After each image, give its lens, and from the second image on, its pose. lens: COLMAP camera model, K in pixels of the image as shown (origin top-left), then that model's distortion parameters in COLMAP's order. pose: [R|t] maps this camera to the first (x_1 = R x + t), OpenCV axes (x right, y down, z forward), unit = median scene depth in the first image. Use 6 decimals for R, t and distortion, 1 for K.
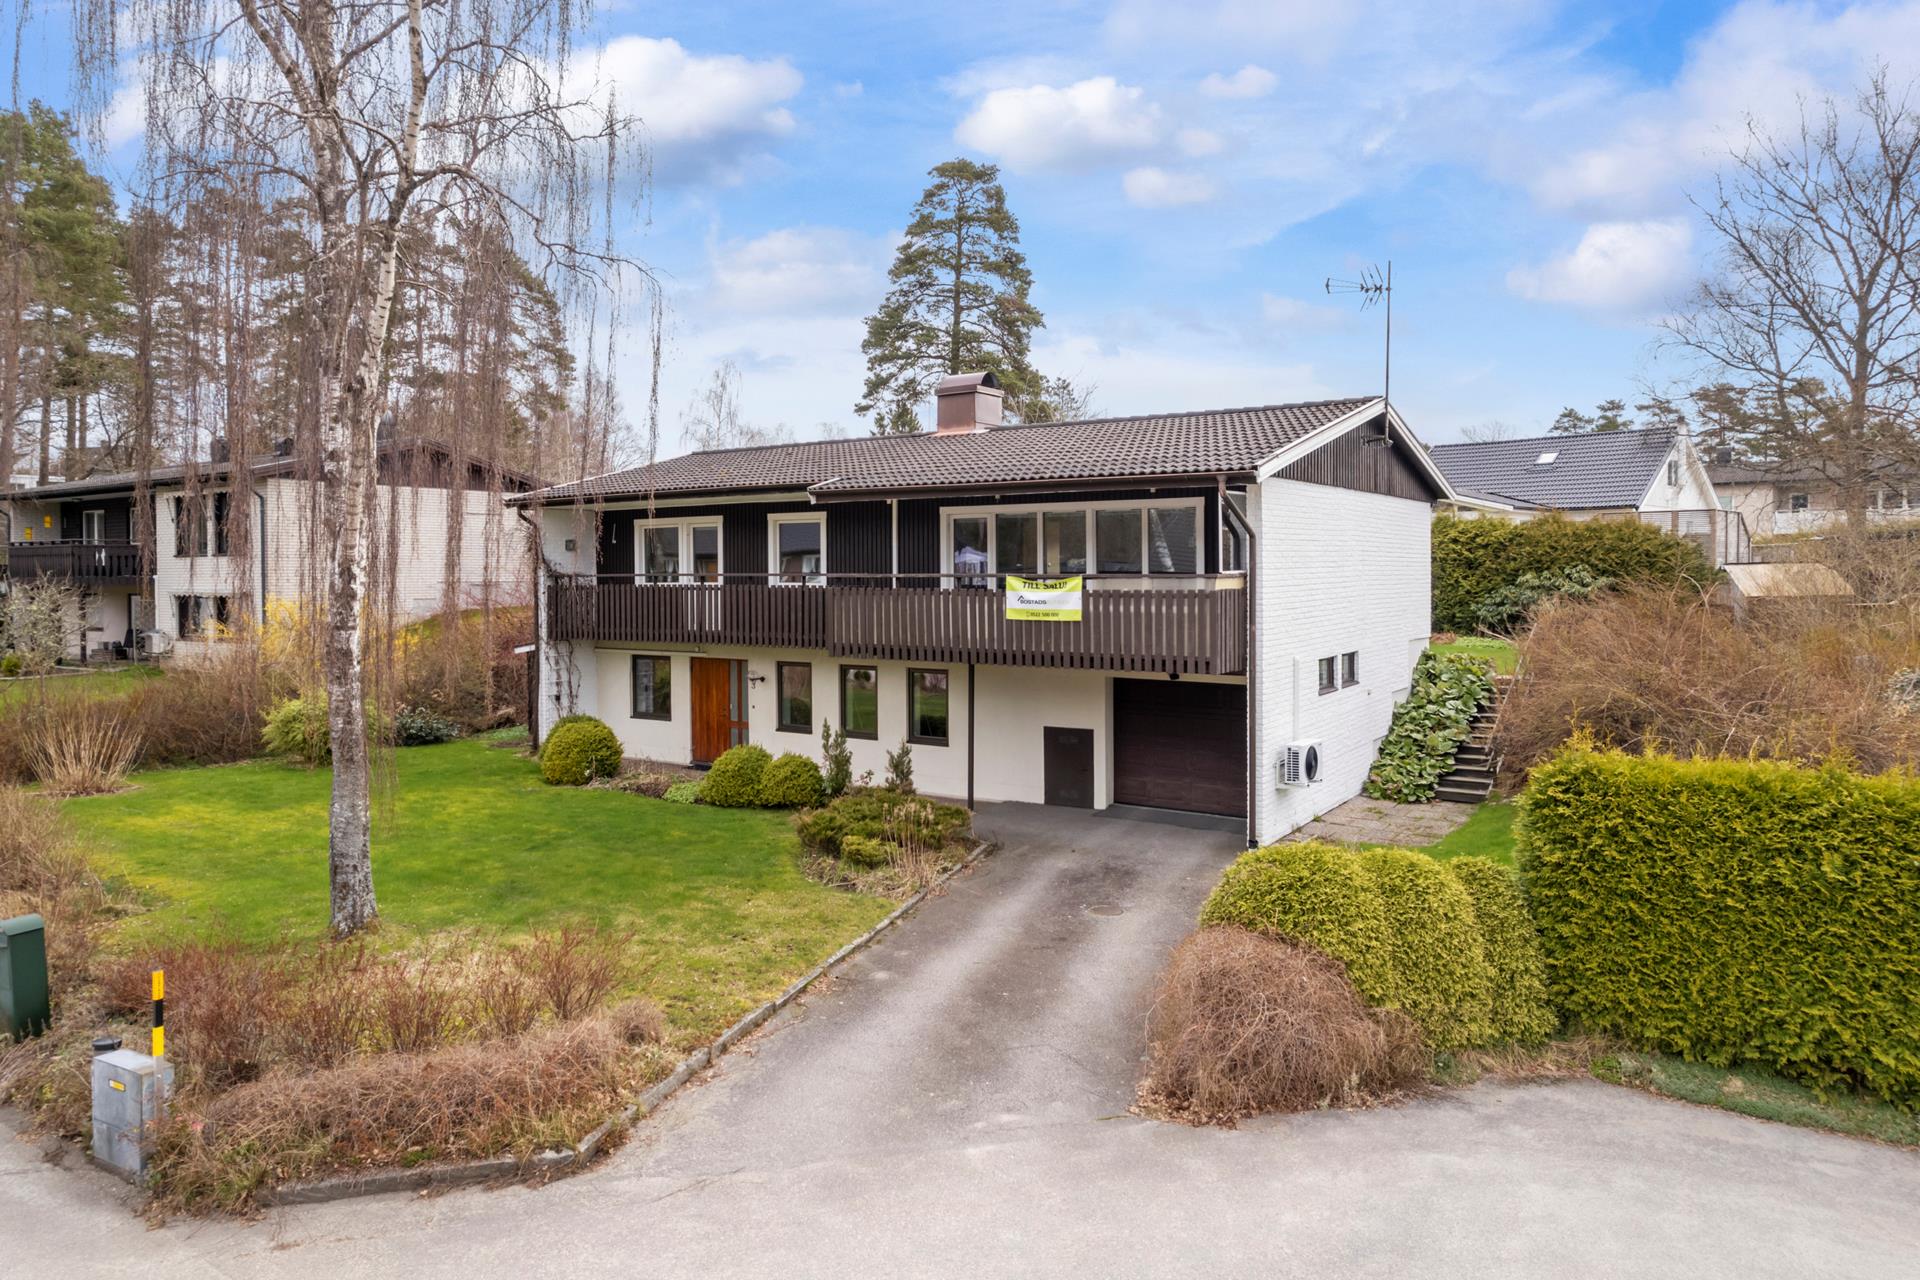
lens RADIAL K [[1166.7, 0, 965.4], [0, 1166.7, 623.1], [0, 0, 1]] dist [0.000531, -0.000268]
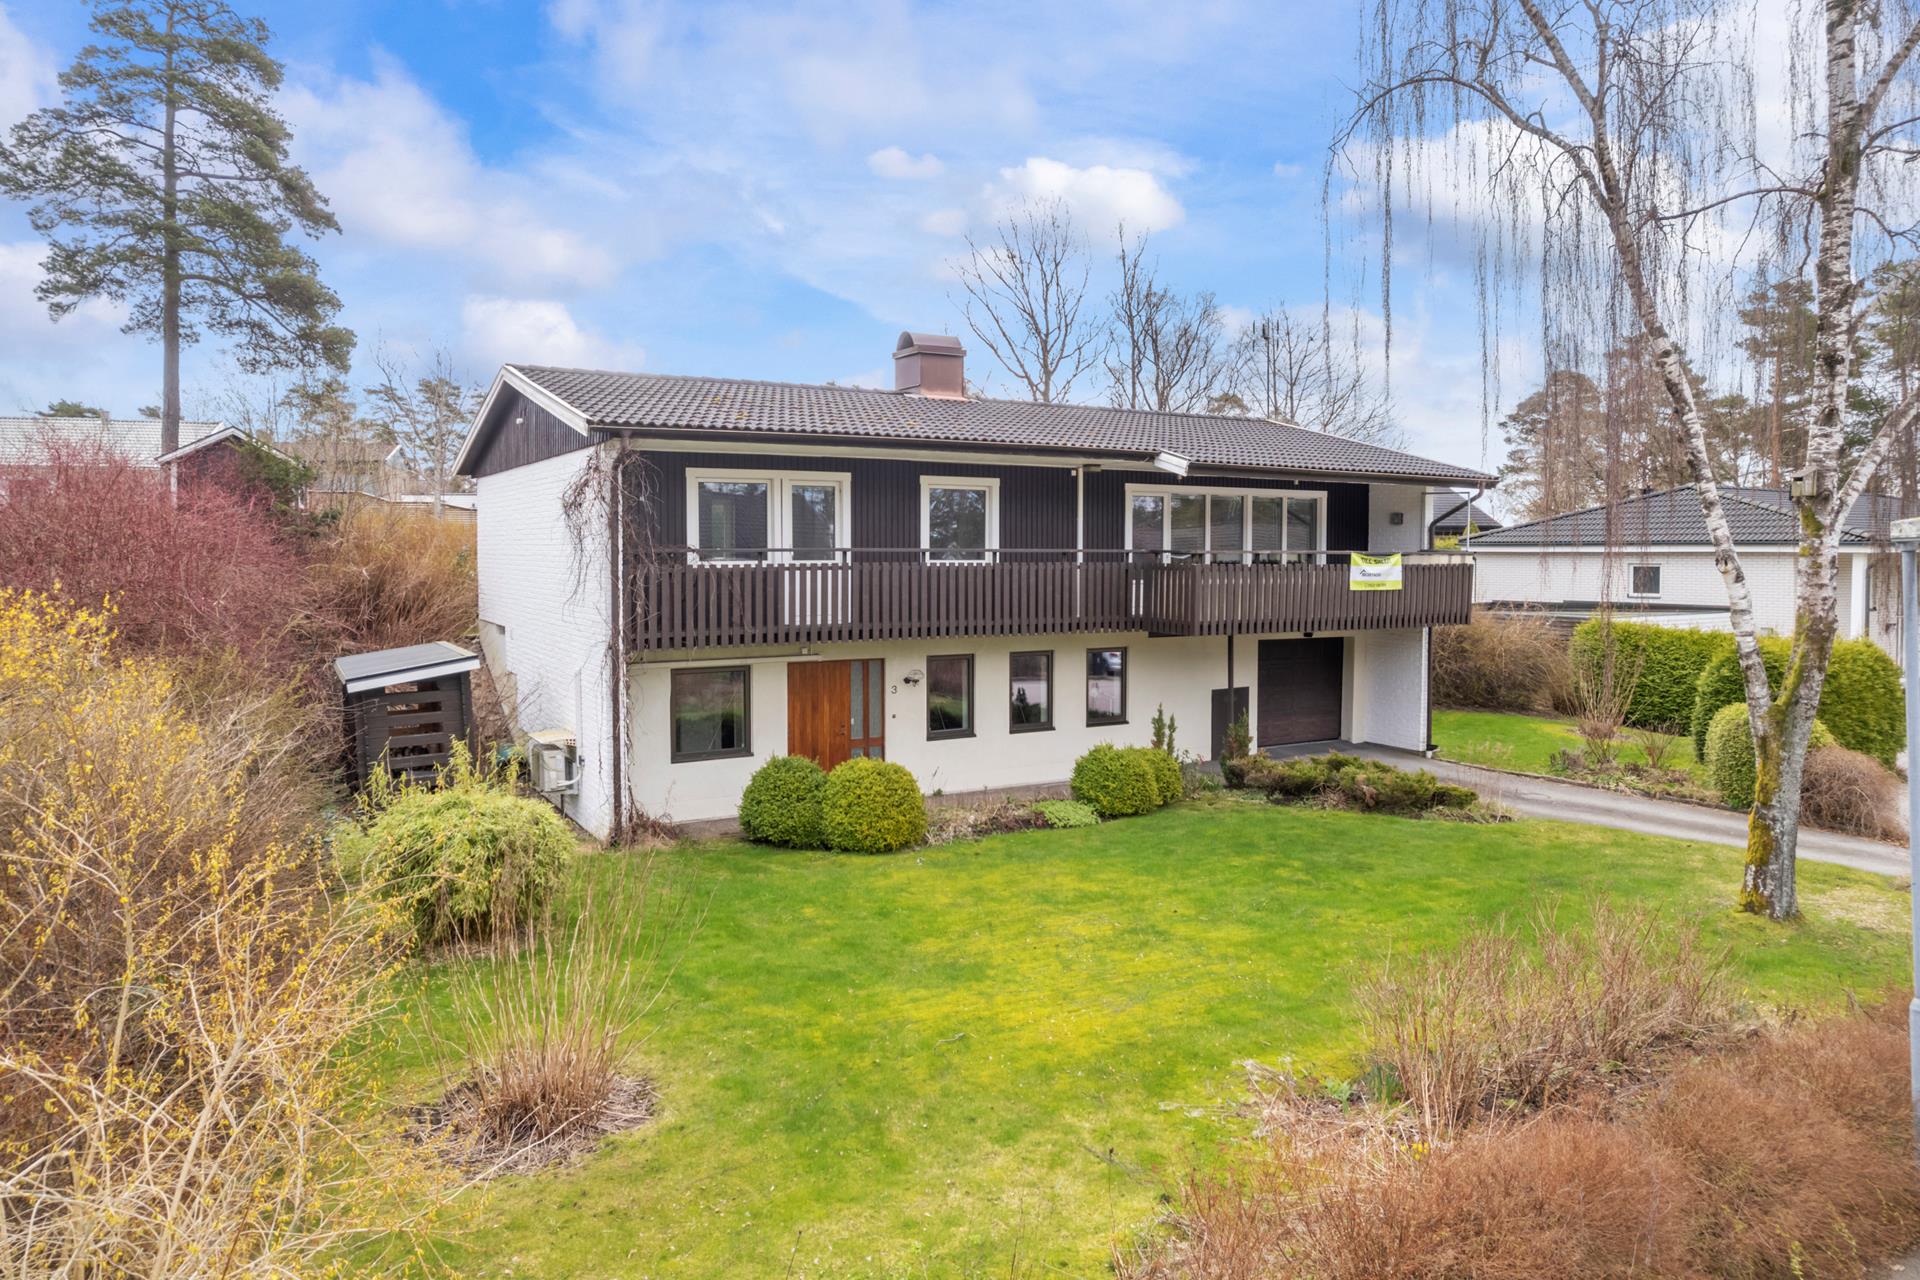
lens RADIAL K [[1166.7, 0, 960.3], [0, 1166.7, 652.8], [0, 0, 1]] dist [0.000531, -0.000268]
pose [[0.479870, -0.071947, 0.874385, -0.877513], [0.035273, 0.997408, 0.062711, -0.020651], [-0.876630, 0.000750, 0.481164, 0.587612]]
